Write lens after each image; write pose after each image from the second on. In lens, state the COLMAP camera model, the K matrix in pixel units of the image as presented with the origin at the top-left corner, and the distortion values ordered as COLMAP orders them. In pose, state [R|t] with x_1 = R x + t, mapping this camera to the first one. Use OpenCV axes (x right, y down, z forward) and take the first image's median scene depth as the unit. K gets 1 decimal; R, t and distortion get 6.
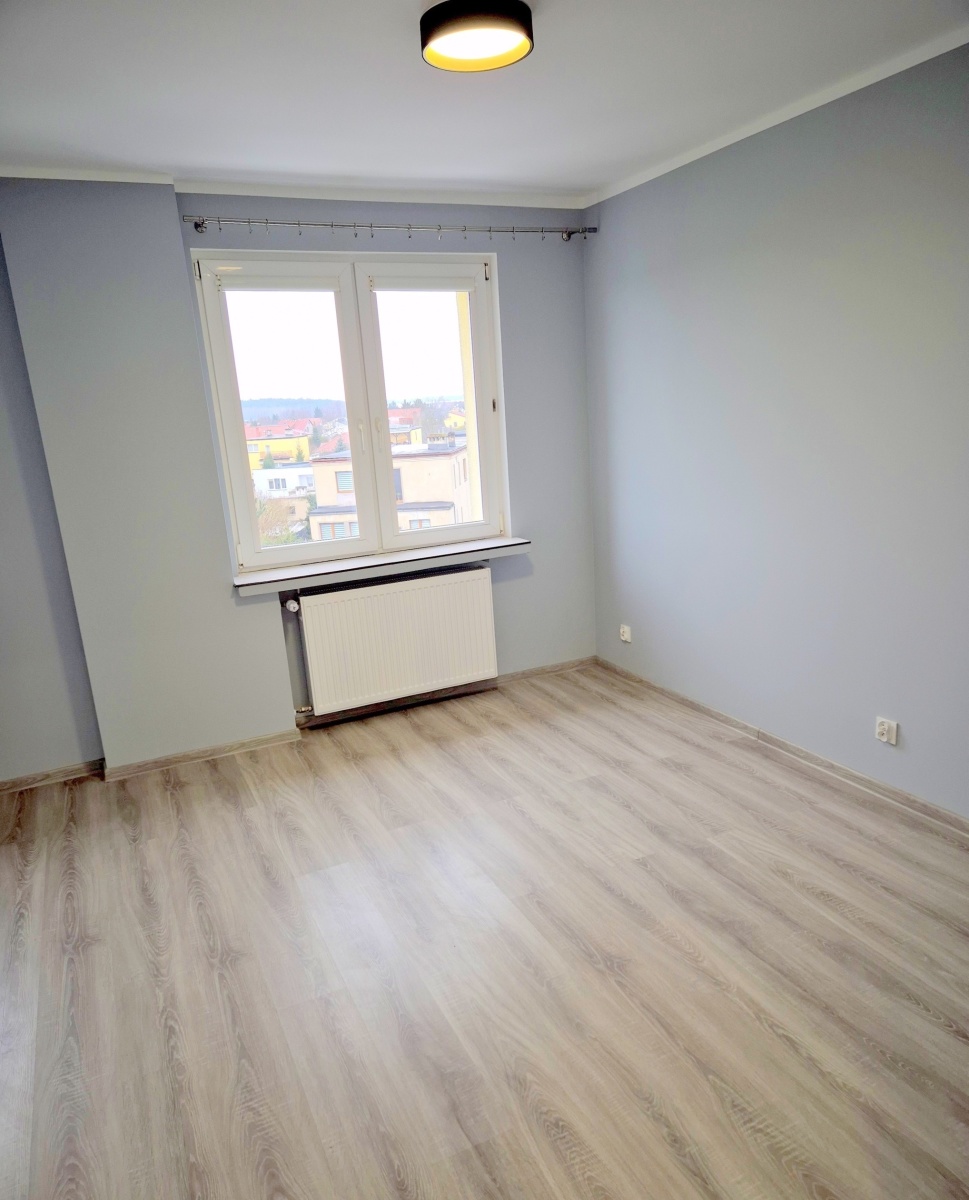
lens RADIAL K [[833.0, 0, 484.5], [0, 833.0, 600.0], [0, 0, 1]] dist [0.092969, -0.071807]
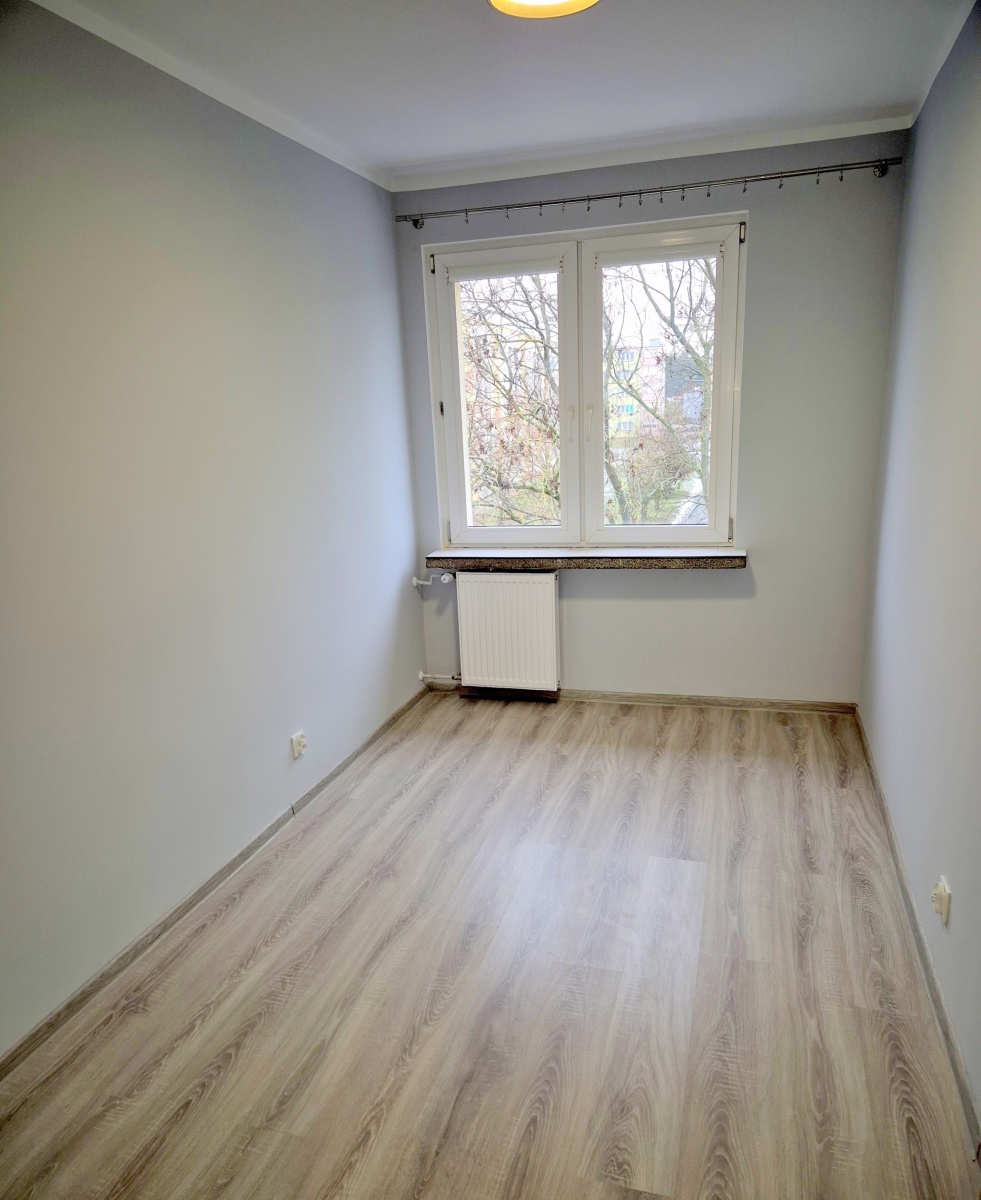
lens RADIAL K [[856.5, 0, 553.6], [0, 856.5, 644.2], [0, 0, 1]] dist [0.081965, -0.000852]
pose [[0.776440, 0.200291, -0.597515, 0.602983], [-0.147968, 0.979585, 0.136086, -0.094635], [0.612574, -0.017249, 0.790225, 0.226639]]
